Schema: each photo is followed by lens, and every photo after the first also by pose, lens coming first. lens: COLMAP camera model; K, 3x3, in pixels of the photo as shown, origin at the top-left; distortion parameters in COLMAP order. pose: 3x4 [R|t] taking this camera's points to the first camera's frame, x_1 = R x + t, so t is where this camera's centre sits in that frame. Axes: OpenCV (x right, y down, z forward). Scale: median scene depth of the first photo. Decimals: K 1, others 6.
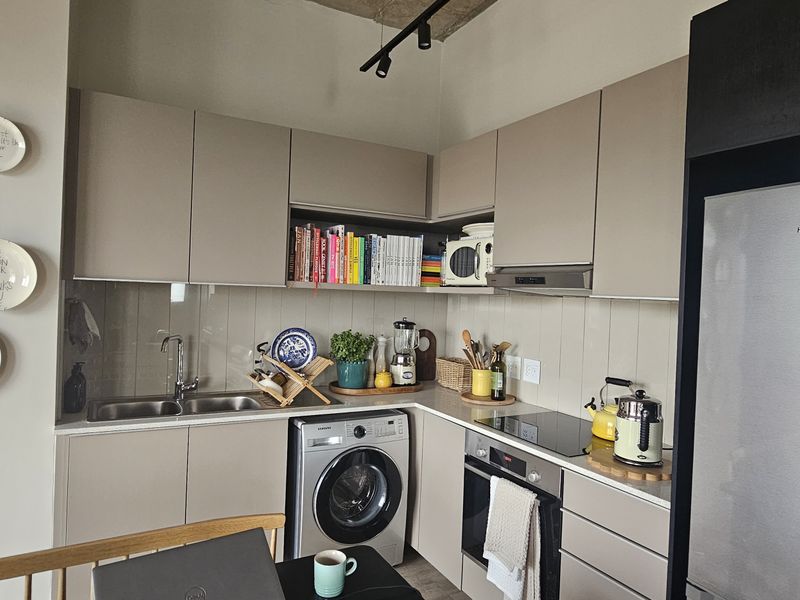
lens RADIAL K [[525.4, 0, 403.2], [0, 525.4, 296.0], [0, 0, 1]] dist [-0.003715, -0.005553]
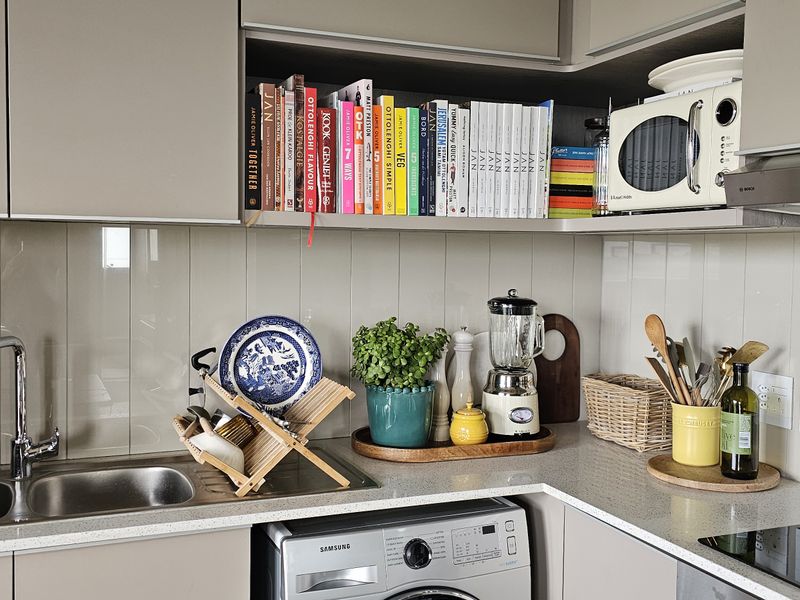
lens RADIAL K [[853.6, 0, 399.8], [0, 853.6, 290.2], [0, 0, 1]] dist [0.164771, -0.370231]
pose [[0.993483, -0.018585, -0.112455, -0.012060], [0.022790, 0.999084, 0.036227, 0.014174], [0.111679, -0.038554, 0.992996, 0.279115]]
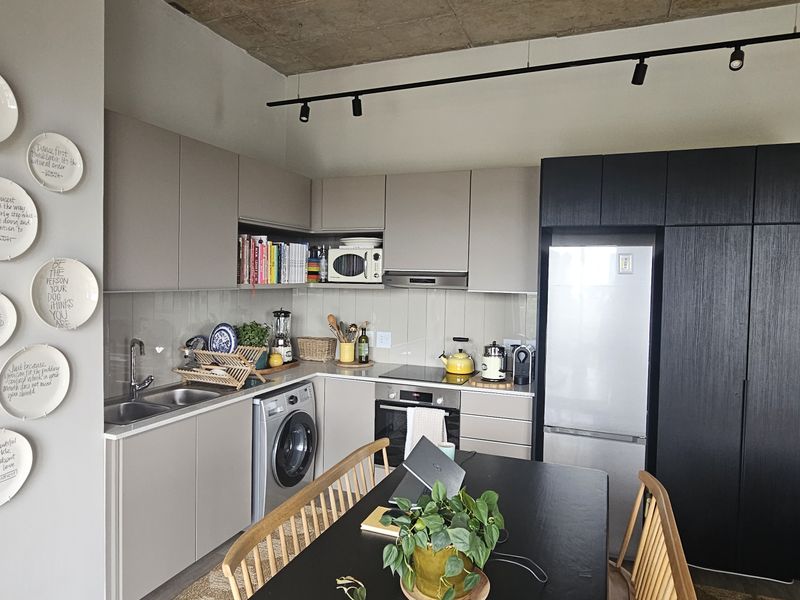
lens RADIAL K [[525.4, 0, 403.2], [0, 525.4, 296.0], [0, 0, 1]] dist [-0.003715, -0.005553]
pose [[0.770135, -0.047098, 0.636140, -0.633820], [0.014509, 0.998306, 0.056347, -0.058221], [-0.637716, -0.034165, 0.769514, -0.137559]]
